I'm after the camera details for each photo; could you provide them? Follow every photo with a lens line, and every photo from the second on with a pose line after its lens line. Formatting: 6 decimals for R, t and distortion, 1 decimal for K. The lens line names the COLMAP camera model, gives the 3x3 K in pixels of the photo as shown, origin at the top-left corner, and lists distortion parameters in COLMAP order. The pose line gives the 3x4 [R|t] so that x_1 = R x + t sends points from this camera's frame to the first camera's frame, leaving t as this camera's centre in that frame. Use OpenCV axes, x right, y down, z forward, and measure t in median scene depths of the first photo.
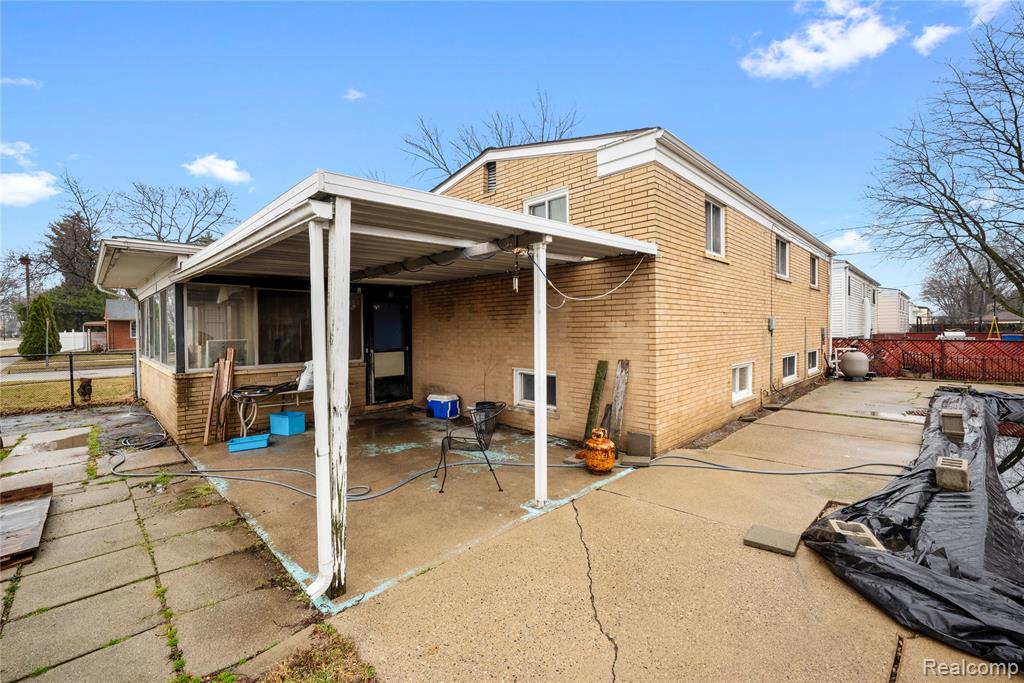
lens RADIAL K [[436.2, 0, 514.0], [0, 436.2, 336.0], [0, 0, 1]] dist [0.004684, 0.001523]
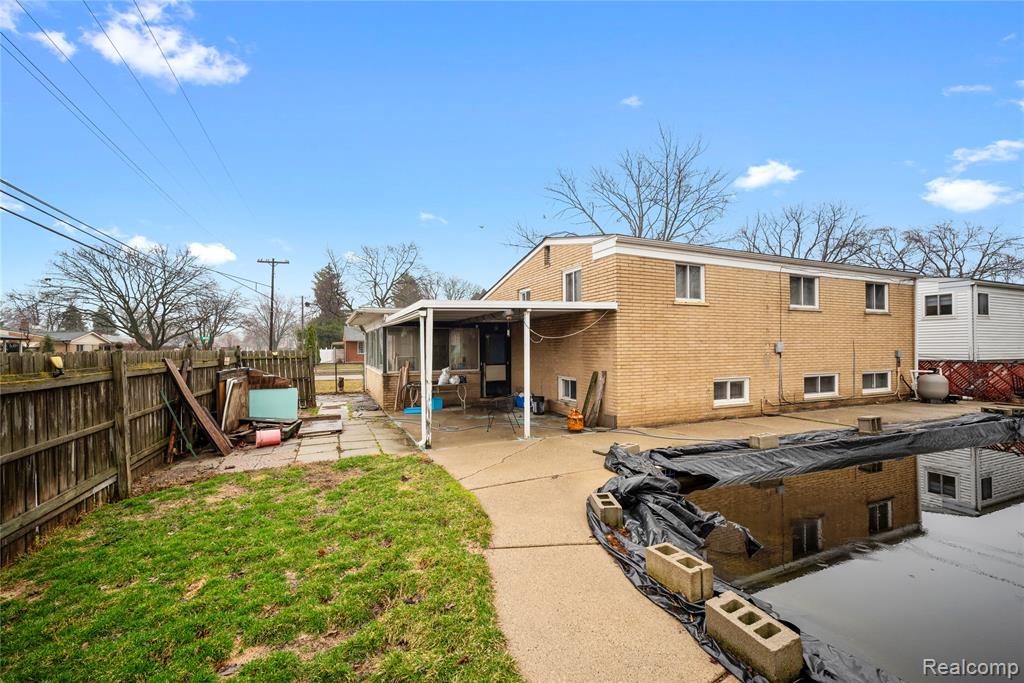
lens RADIAL K [[436.2, 0, 513.8], [0, 436.2, 351.5], [0, 0, 1]] dist [0.004684, 0.001523]
pose [[0.931750, 0.006557, -0.363041, 0.433283], [-0.008340, 0.999960, -0.003344, -0.009429], [0.363005, 0.006143, 0.931767, -0.546158]]
